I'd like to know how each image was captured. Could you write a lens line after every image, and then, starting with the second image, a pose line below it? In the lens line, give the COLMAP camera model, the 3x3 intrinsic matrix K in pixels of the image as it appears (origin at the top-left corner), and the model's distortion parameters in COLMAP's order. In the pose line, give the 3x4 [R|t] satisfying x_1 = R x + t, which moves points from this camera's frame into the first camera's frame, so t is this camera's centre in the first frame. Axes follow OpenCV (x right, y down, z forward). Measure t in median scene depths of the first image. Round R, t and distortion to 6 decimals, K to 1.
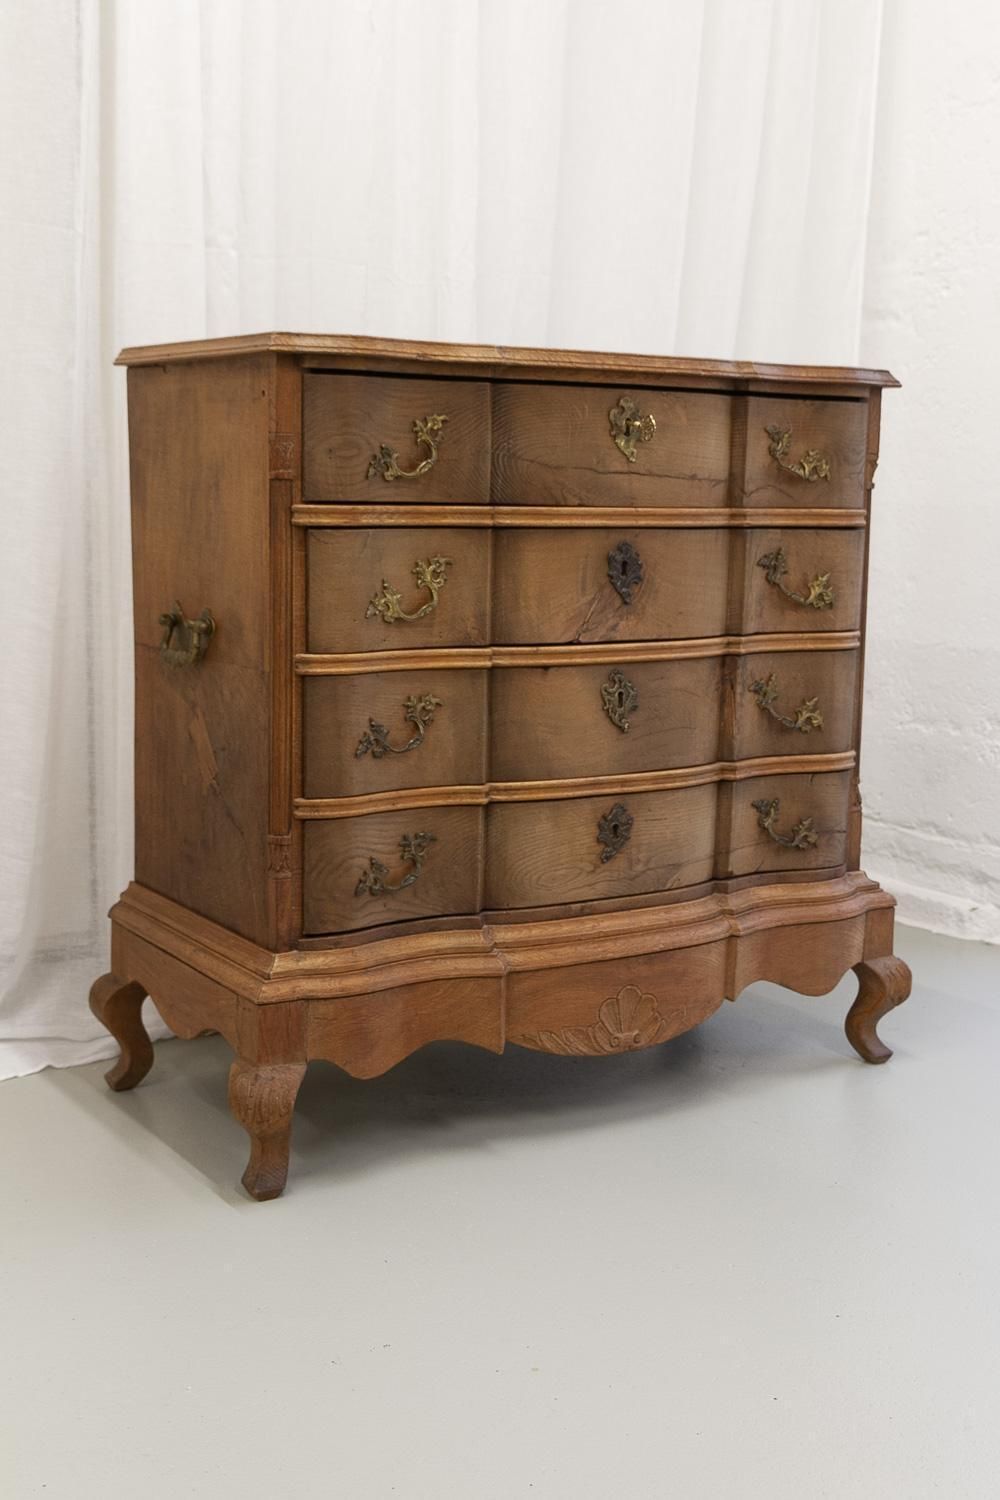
lens RADIAL K [[1800.9, 0, 500.0], [0, 1800.9, 750.0], [0, 0, 1]] dist [0.011247, 0.008005]
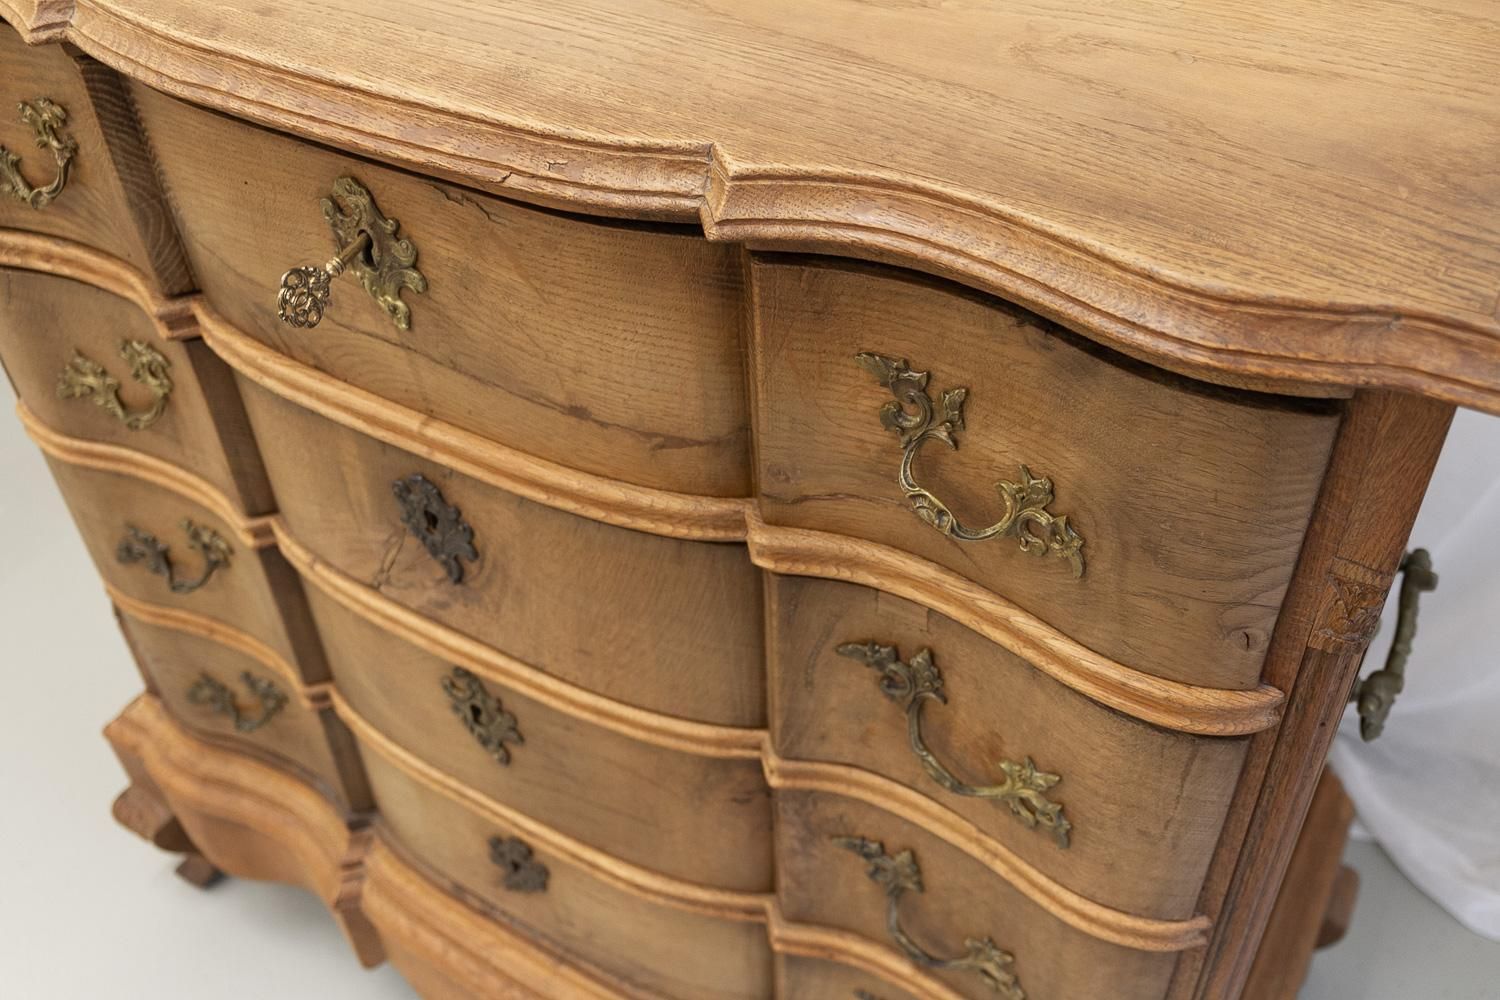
lens RADIAL K [[1426.9, 0, 750.0], [0, 1426.9, 500.0], [0, 0, 1]] dist [0.002303, -0.000404]
pose [[0.434356, 0.574212, -0.693986, 0.344315], [-0.088380, 0.793912, 0.601575, -0.324206], [0.896395, -0.199963, 0.395589, 0.935232]]
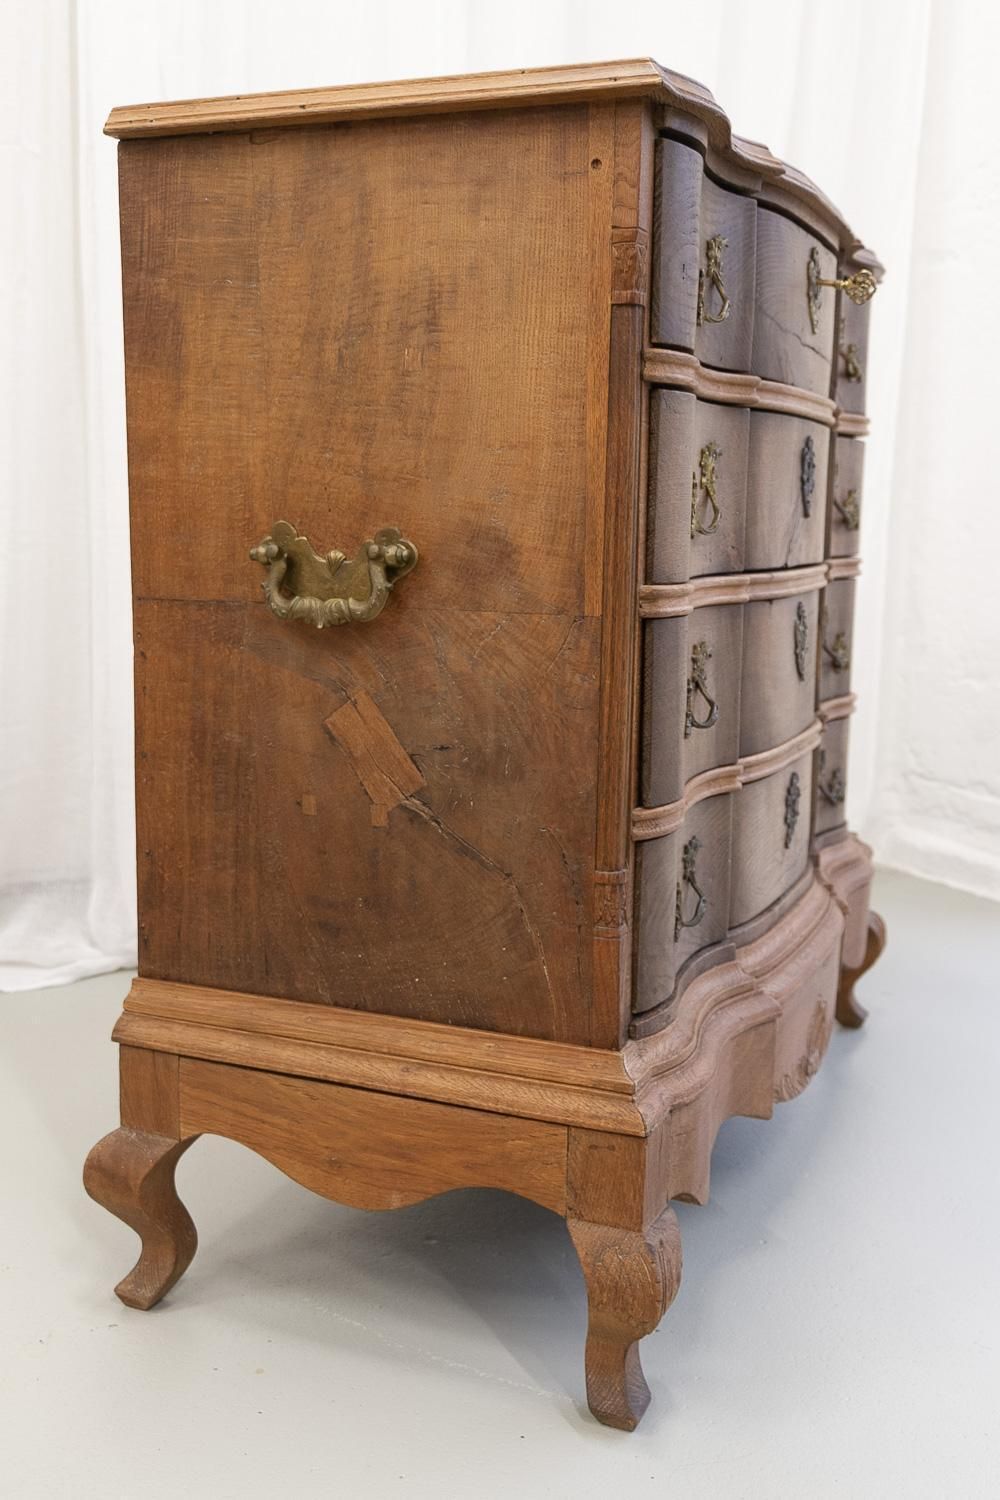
lens RADIAL K [[1426.9, 0, 553.0], [0, 1426.9, 751.9], [0, 0, 1]] dist [0.002303, -0.000404]
pose [[0.814595, -0.084700, 0.573812, -0.398673], [0.079043, 0.996262, 0.034846, -0.013041], [-0.574619, 0.016970, 0.818245, 0.549302]]
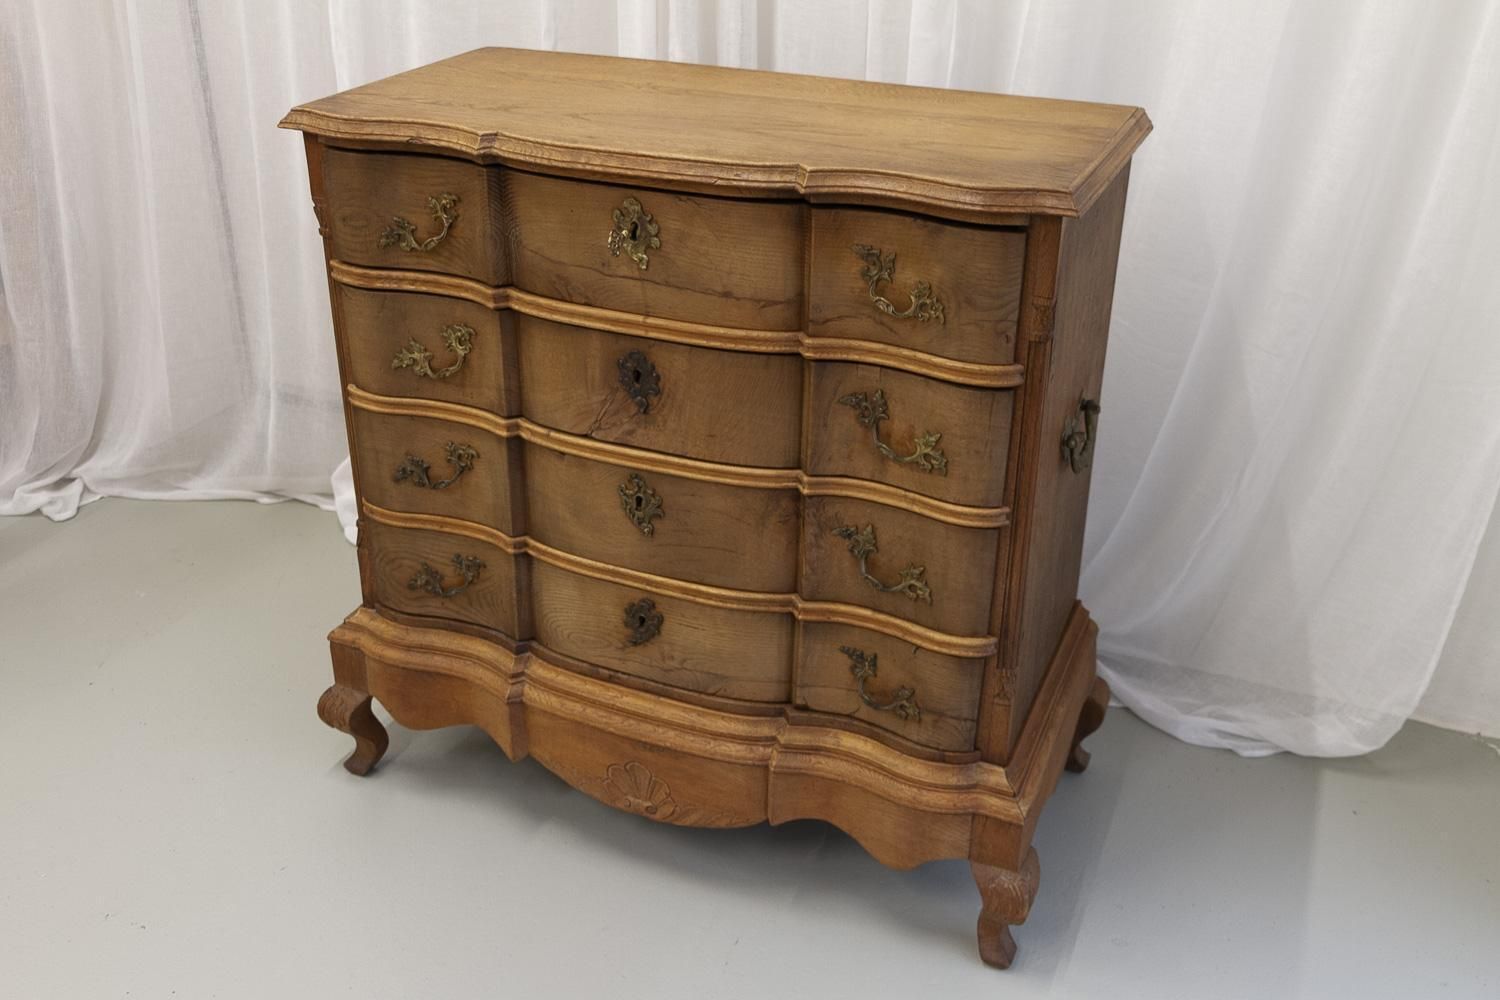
lens RADIAL K [[1472.0, 0, 750.0], [0, 1472.0, 500.0], [0, 0, 1]] dist [-0.002737, 0.003252]
pose [[0.553686, 0.363818, -0.749045, 0.696949], [-0.120728, 0.925078, 0.360078, -0.324318], [0.823927, -0.108939, 0.556126, 0.619712]]
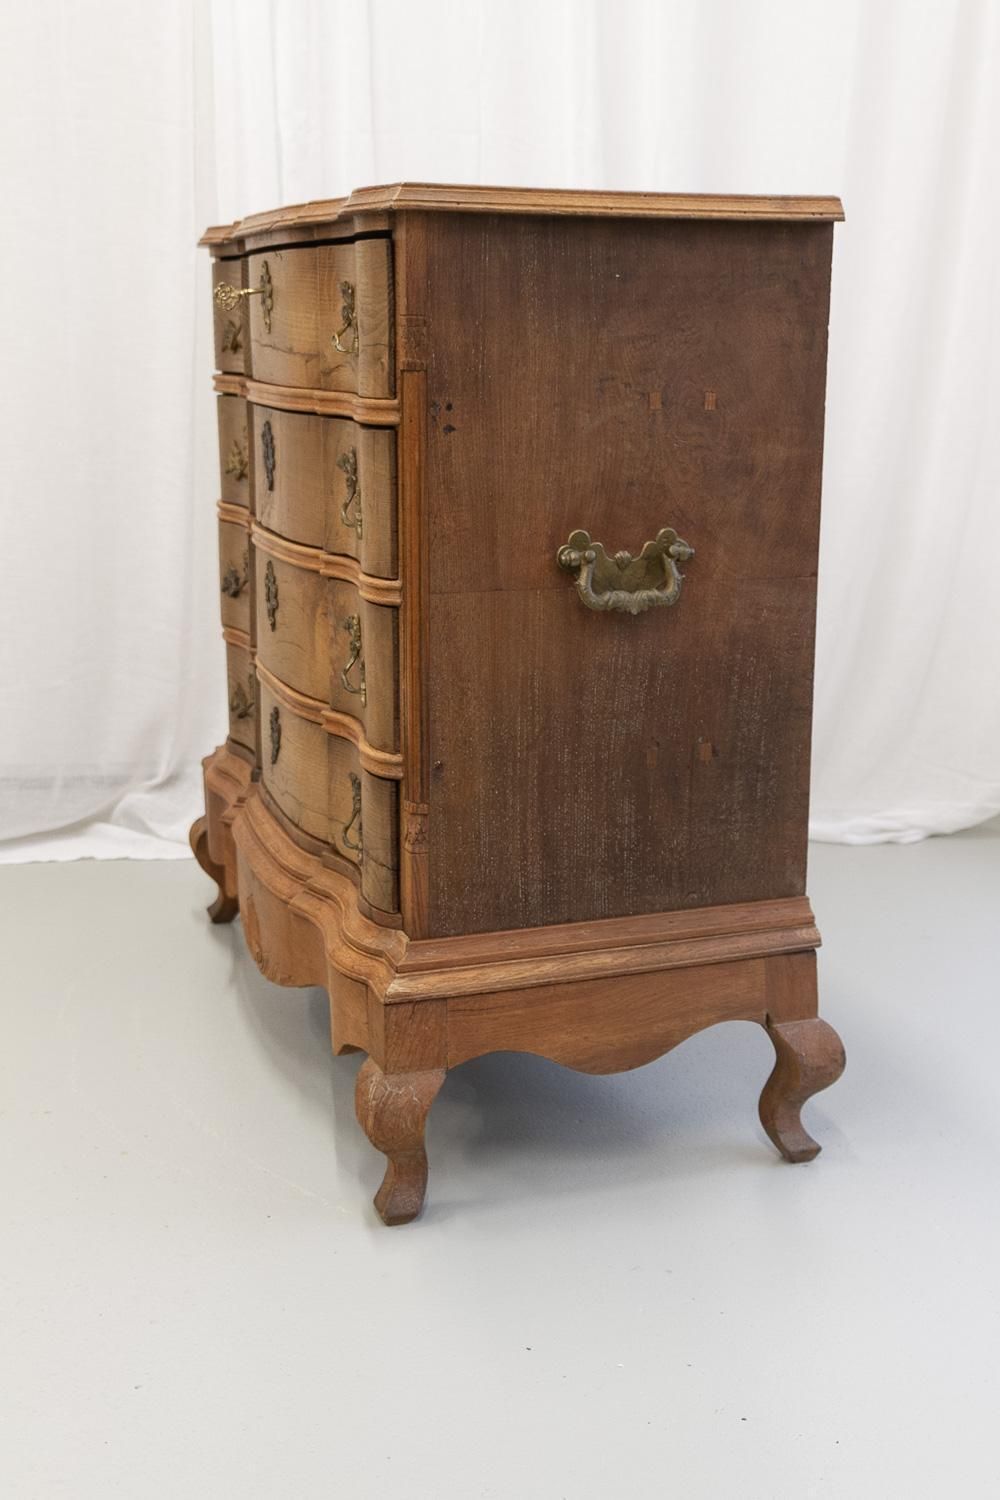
lens RADIAL K [[1800.9, 0, 500.0], [0, 1800.9, 750.0], [0, 0, 1]] dist [0.011247, 0.008005]
pose [[-0.240557, 0.203900, -0.948977, 0.949226], [-0.153706, 0.957348, 0.244662, -0.199188], [0.958388, 0.204719, -0.198956, 1.334340]]
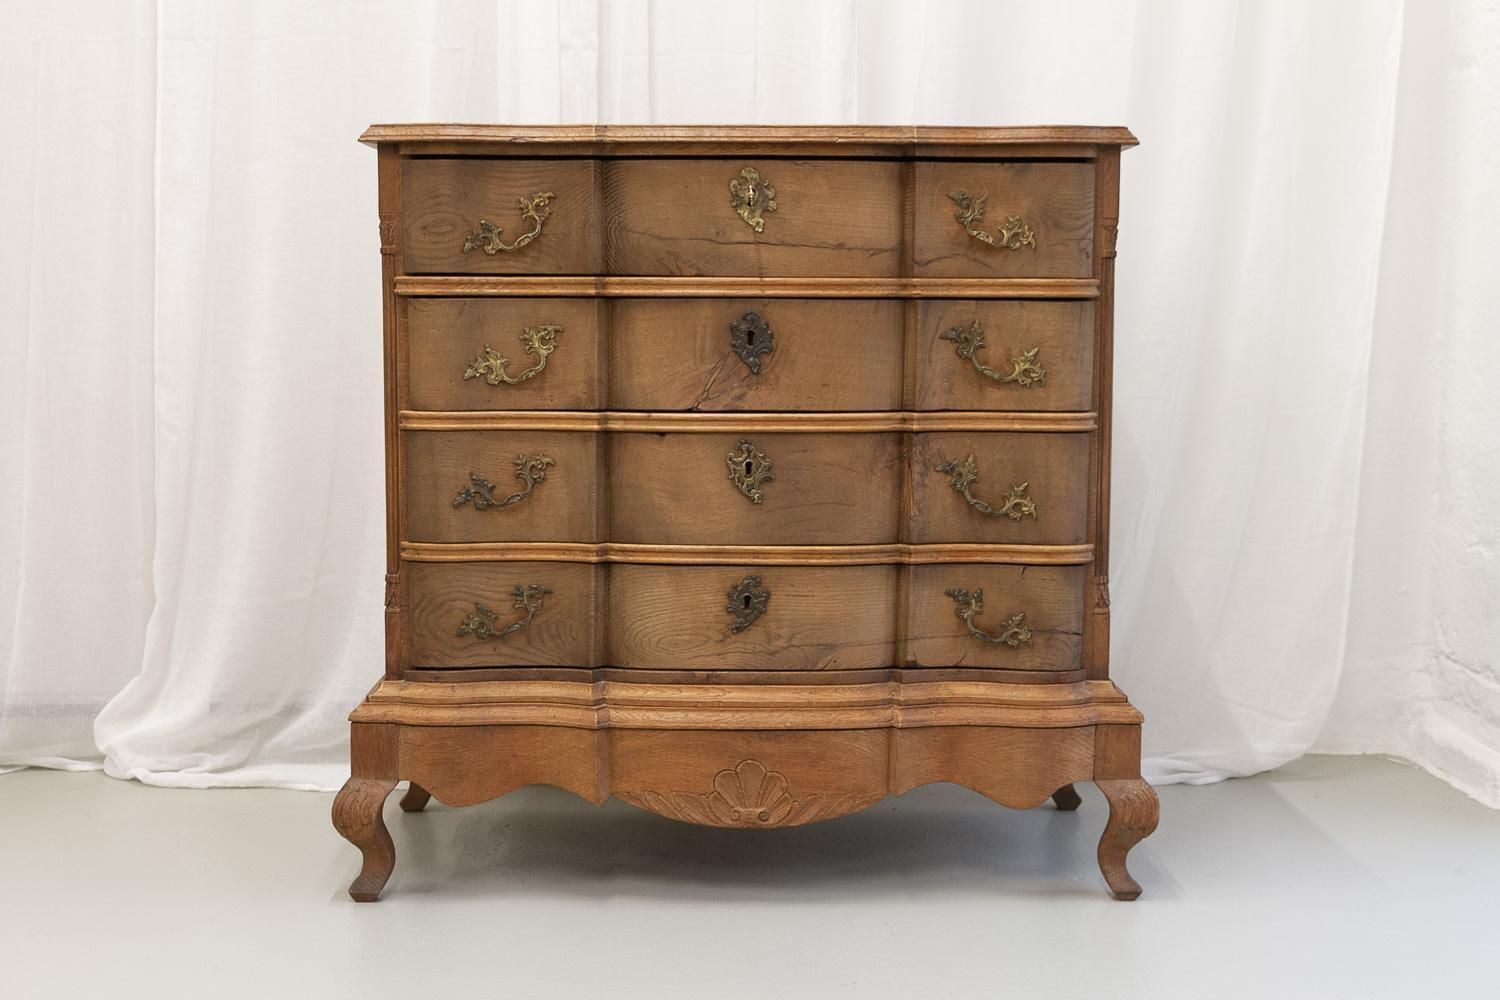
lens RADIAL K [[1974.6, 0, 750.0], [0, 1974.6, 500.0], [0, 0, 1]] dist [-0.008693, -0.001513]
pose [[0.847277, 0.041833, -0.529501, 0.654706], [-0.067535, 0.997287, -0.029275, 0.020957], [0.526840, 0.060564, 0.847804, 0.076639]]
